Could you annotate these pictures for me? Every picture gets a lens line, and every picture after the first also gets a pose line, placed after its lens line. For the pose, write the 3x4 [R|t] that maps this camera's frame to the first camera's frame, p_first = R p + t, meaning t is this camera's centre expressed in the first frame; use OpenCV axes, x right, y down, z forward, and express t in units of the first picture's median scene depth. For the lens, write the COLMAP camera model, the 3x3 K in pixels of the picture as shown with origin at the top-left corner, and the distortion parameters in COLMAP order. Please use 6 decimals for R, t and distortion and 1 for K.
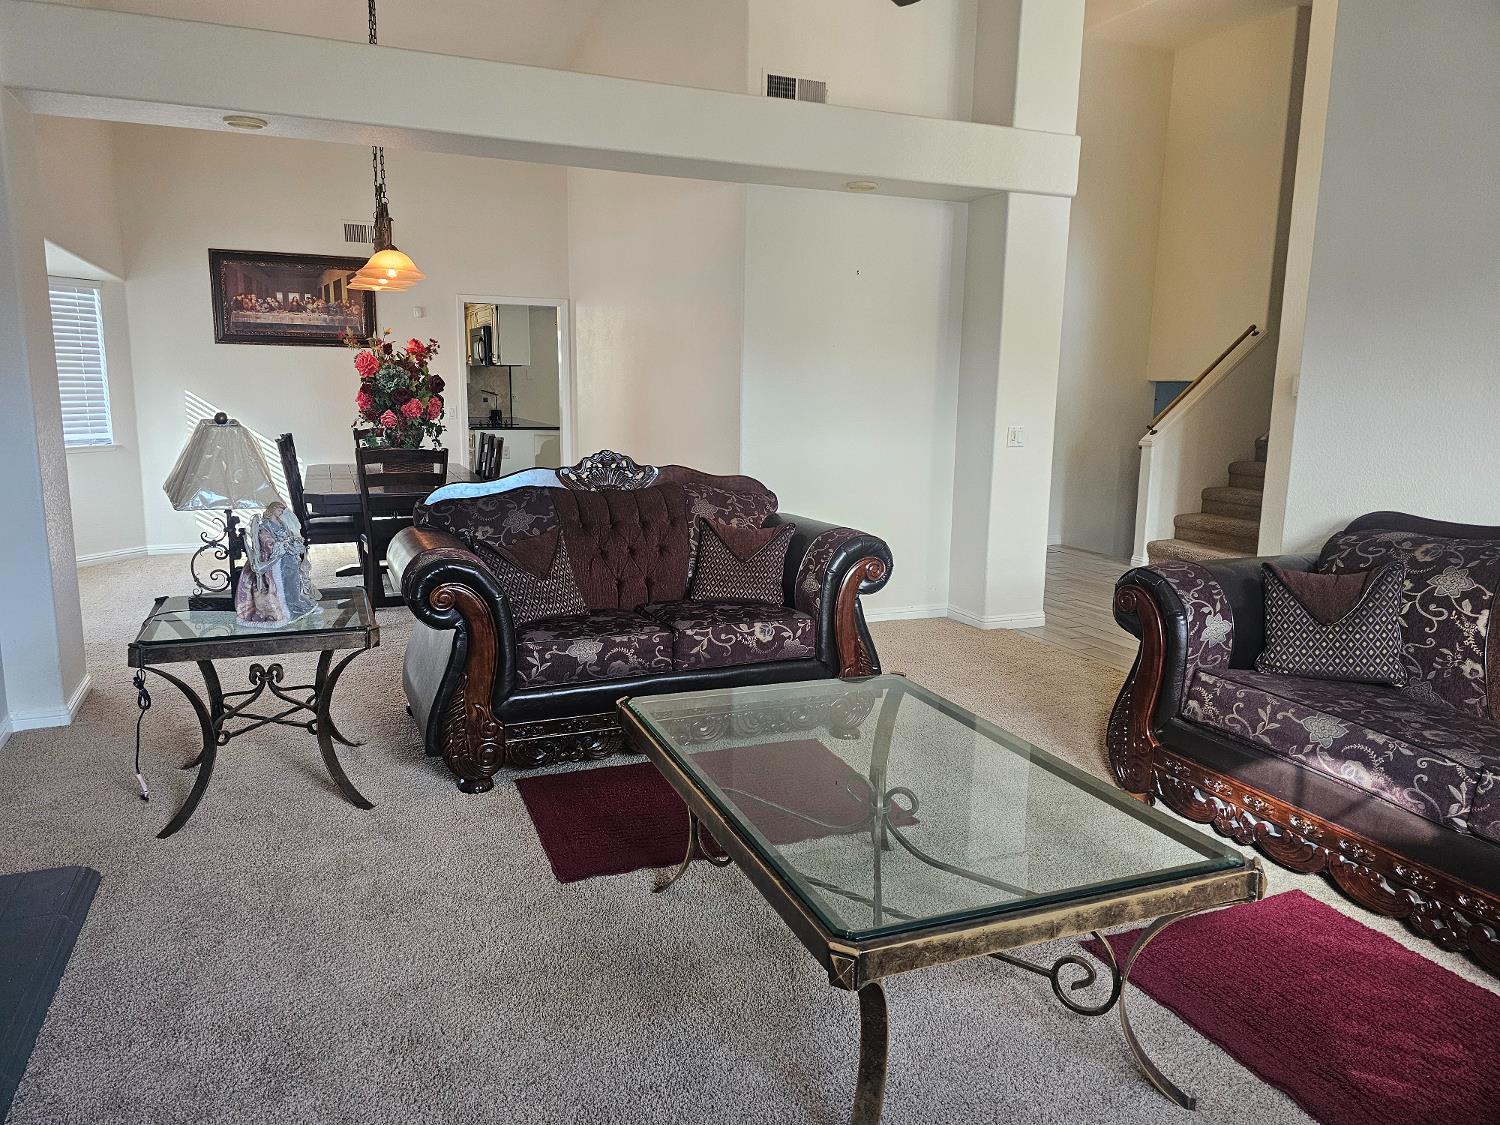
lens RADIAL K [[1000.3, 0, 748.5], [0, 1000.3, 563.7], [0, 0, 1]] dist [0.007547, 0.001202]
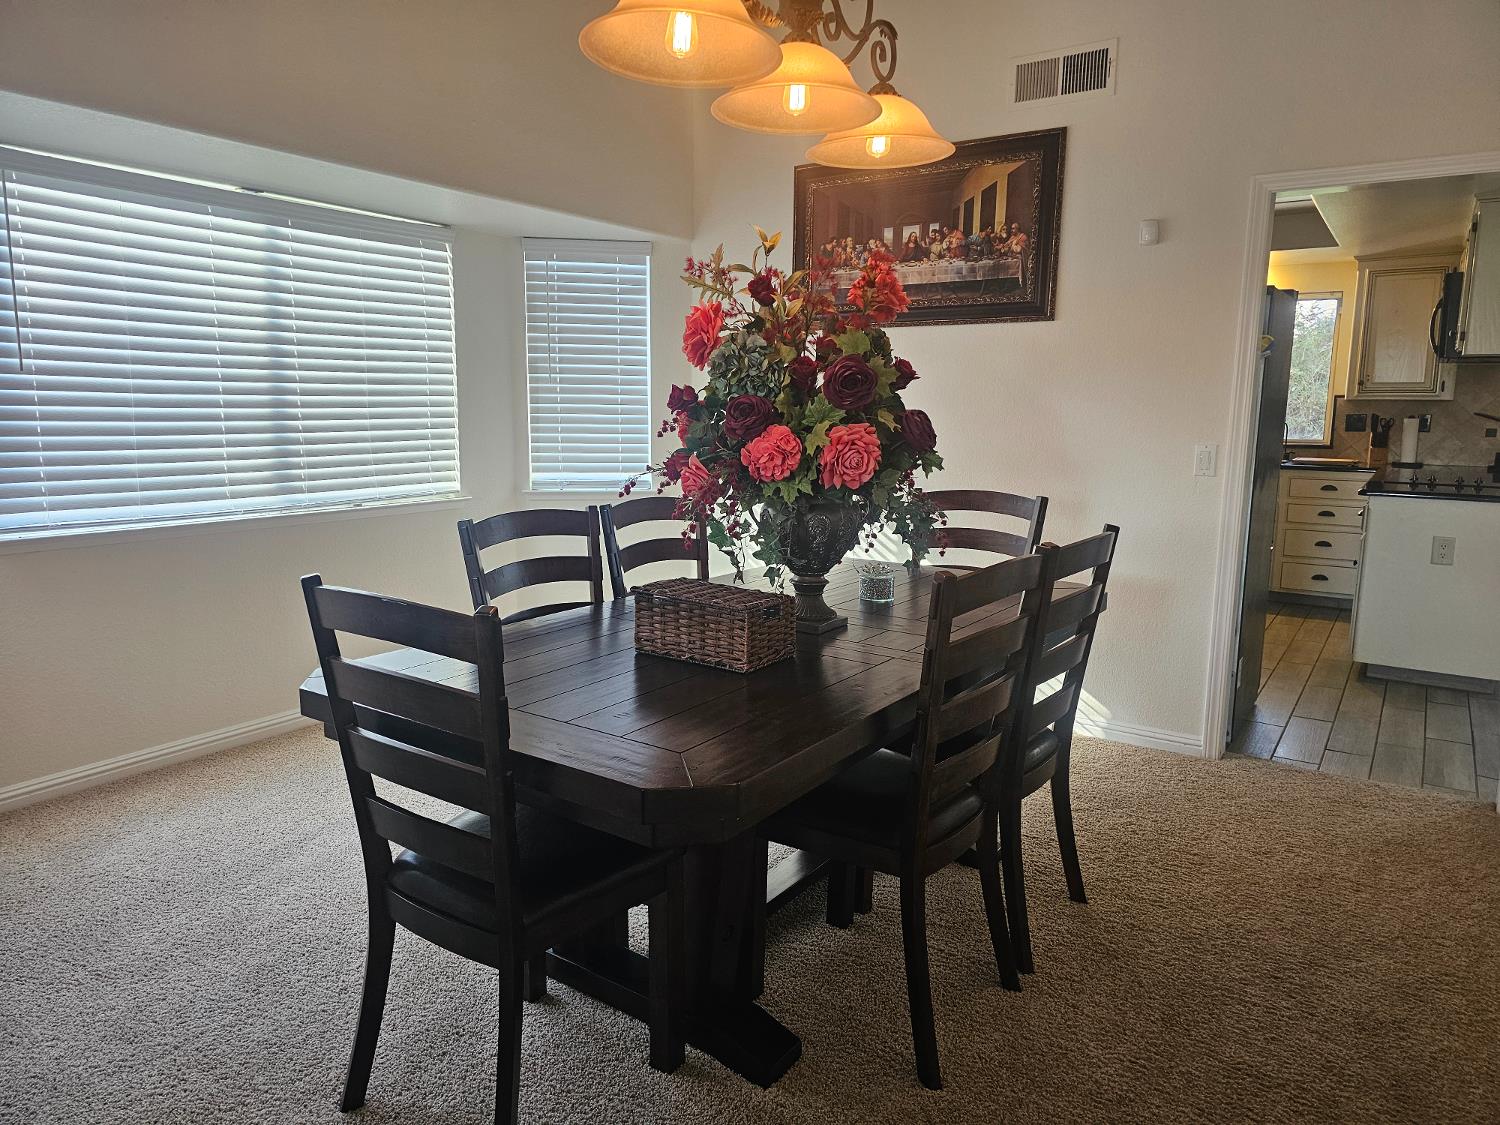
lens RADIAL K [[1000.3, 0, 746.5], [0, 1000.3, 561.2], [0, 0, 1]] dist [0.007547, 0.001202]
pose [[0.548041, 0.117045, -0.828222, -0.047897], [-0.143759, 0.988608, 0.044585, -0.106858], [0.824005, 0.094630, 0.558624, 0.648621]]
